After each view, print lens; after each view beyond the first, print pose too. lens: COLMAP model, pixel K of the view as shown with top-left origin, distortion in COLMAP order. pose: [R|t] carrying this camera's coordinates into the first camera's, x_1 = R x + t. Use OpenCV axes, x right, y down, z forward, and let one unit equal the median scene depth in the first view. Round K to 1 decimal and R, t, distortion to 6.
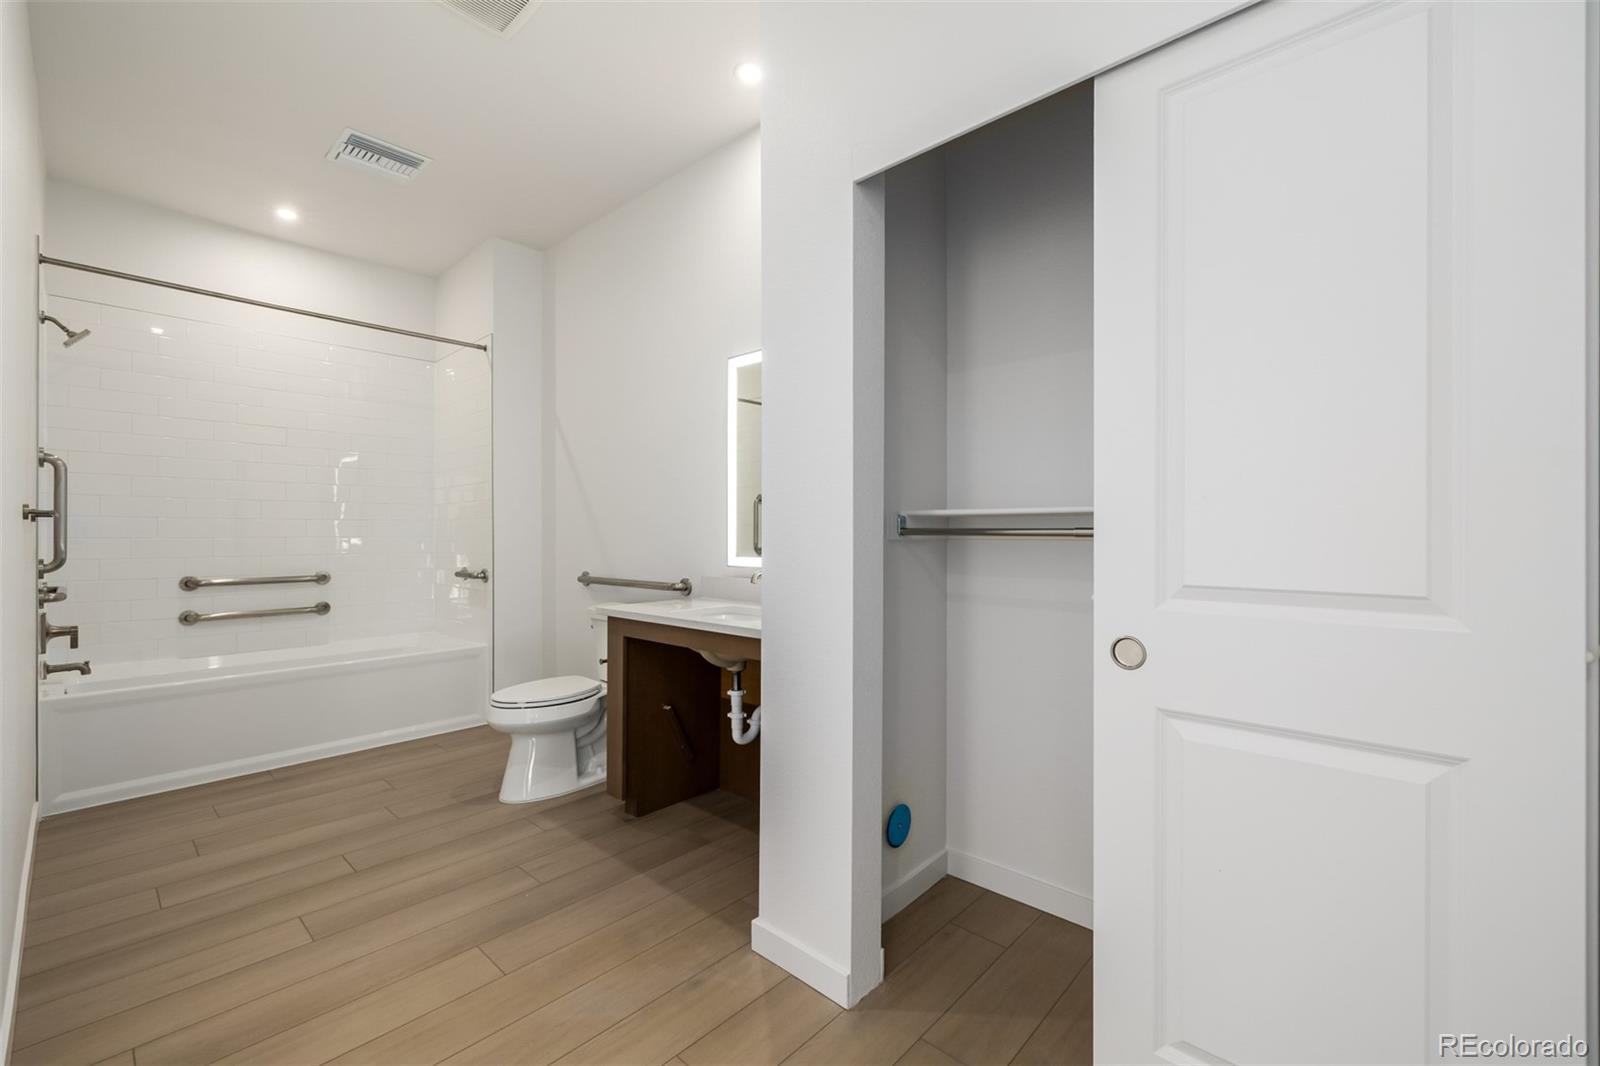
lens RADIAL K [[684.5, 0, 803.3], [0, 684.5, 526.9], [0, 0, 1]] dist [0.002228, 0.000915]
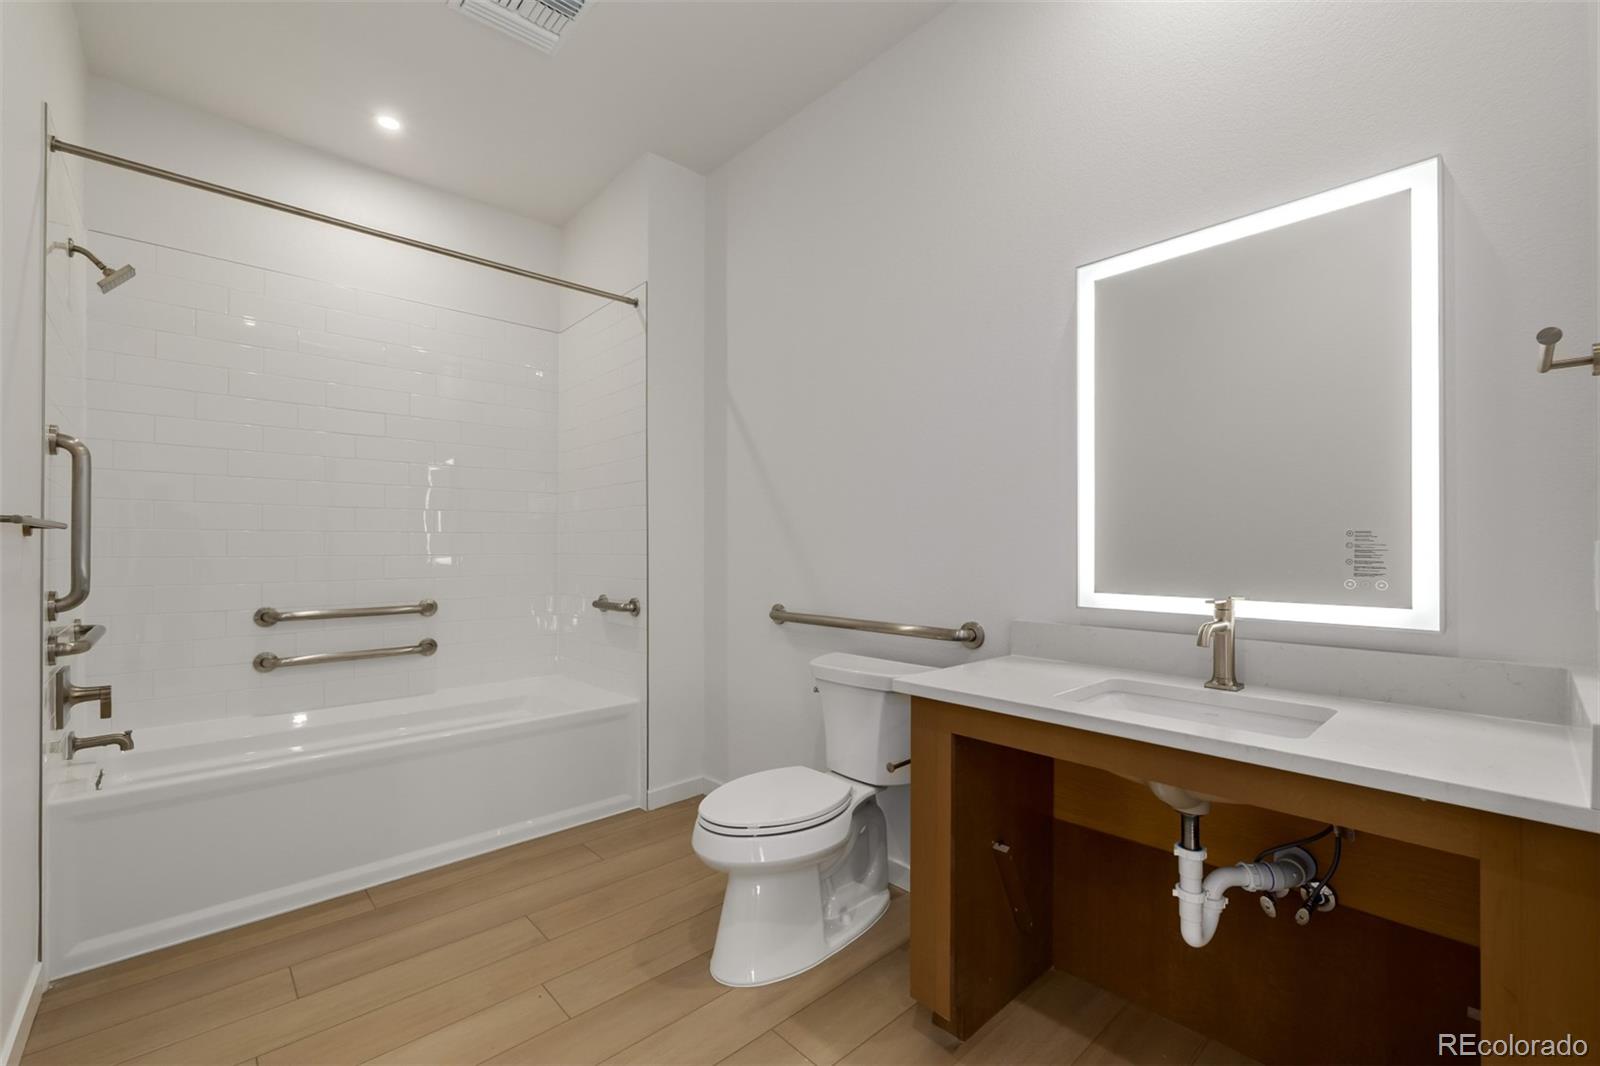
lens RADIAL K [[684.5, 0, 797.1], [0, 684.5, 536.8], [0, 0, 1]] dist [0.002228, 0.000915]
pose [[0.996135, -0.000634, -0.087830, -0.287976], [0.000224, 0.999989, -0.004675, -0.002697], [0.087832, 0.004637, 0.996124, 0.349561]]
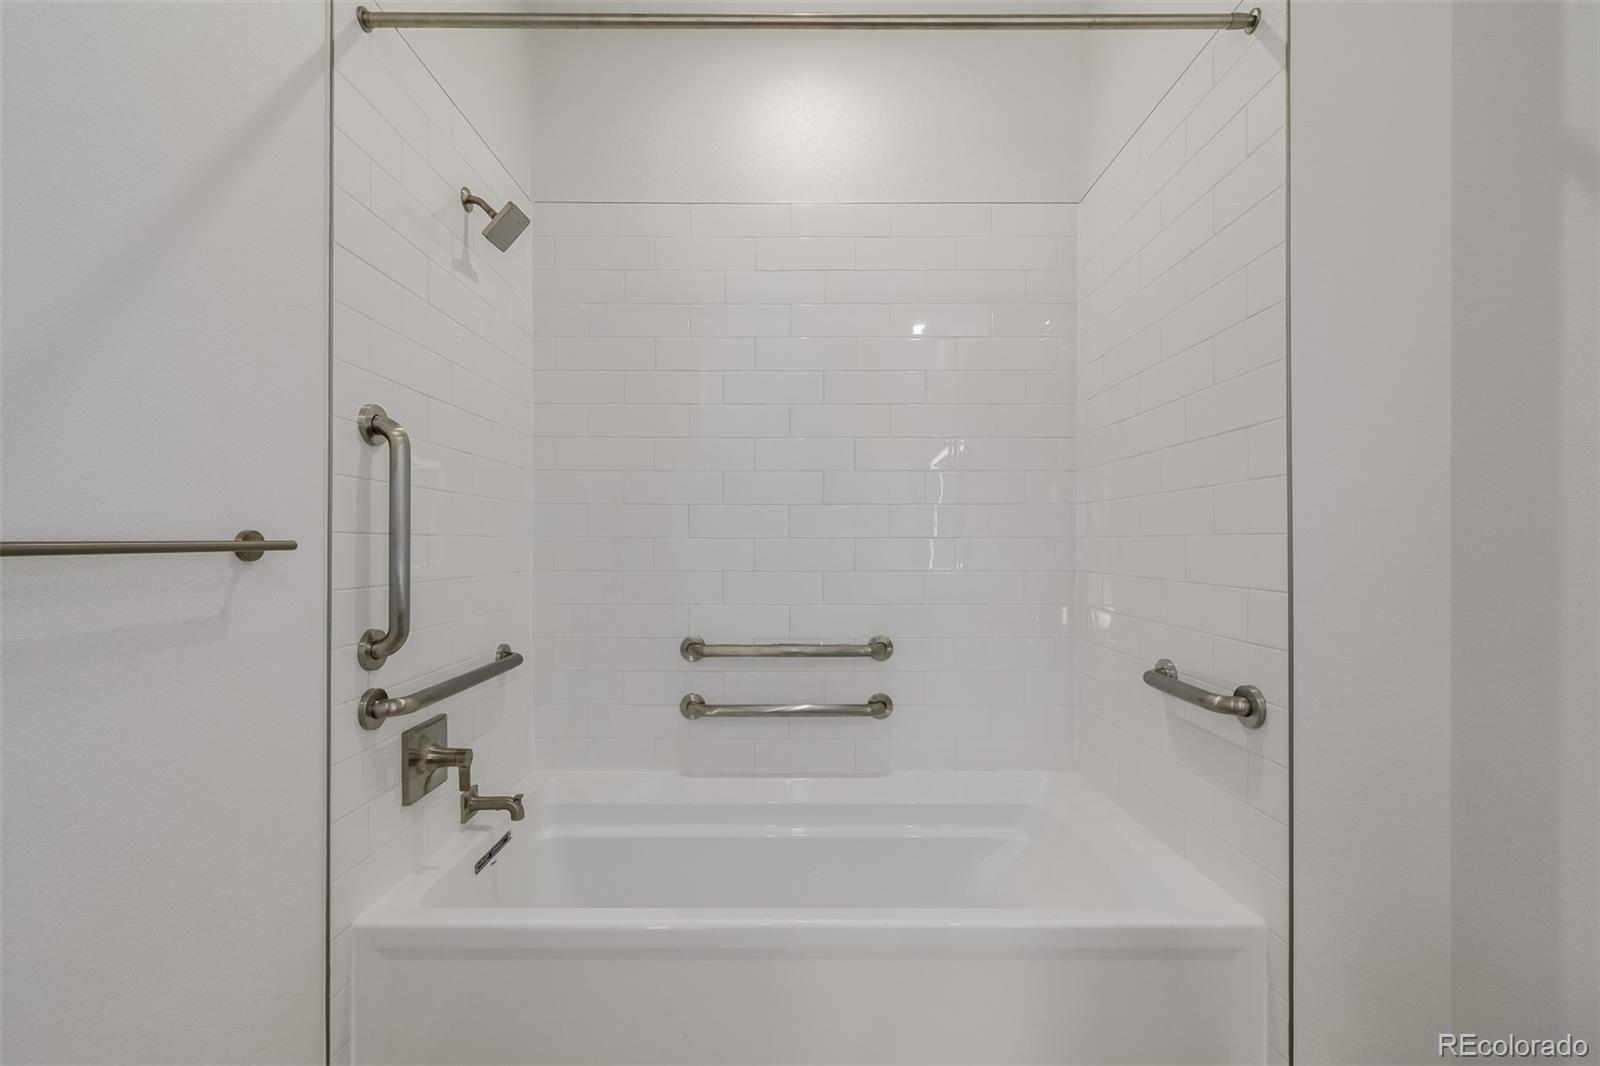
lens RADIAL K [[684.5, 0, 785.9], [0, 684.5, 536.8], [0, 0, 1]] dist [0.002228, 0.000915]
pose [[0.673087, -0.001006, -0.739562, -0.478789], [0.002899, 0.999995, 0.001278, -0.017222], [0.739557, -0.003004, 0.673087, 0.784794]]
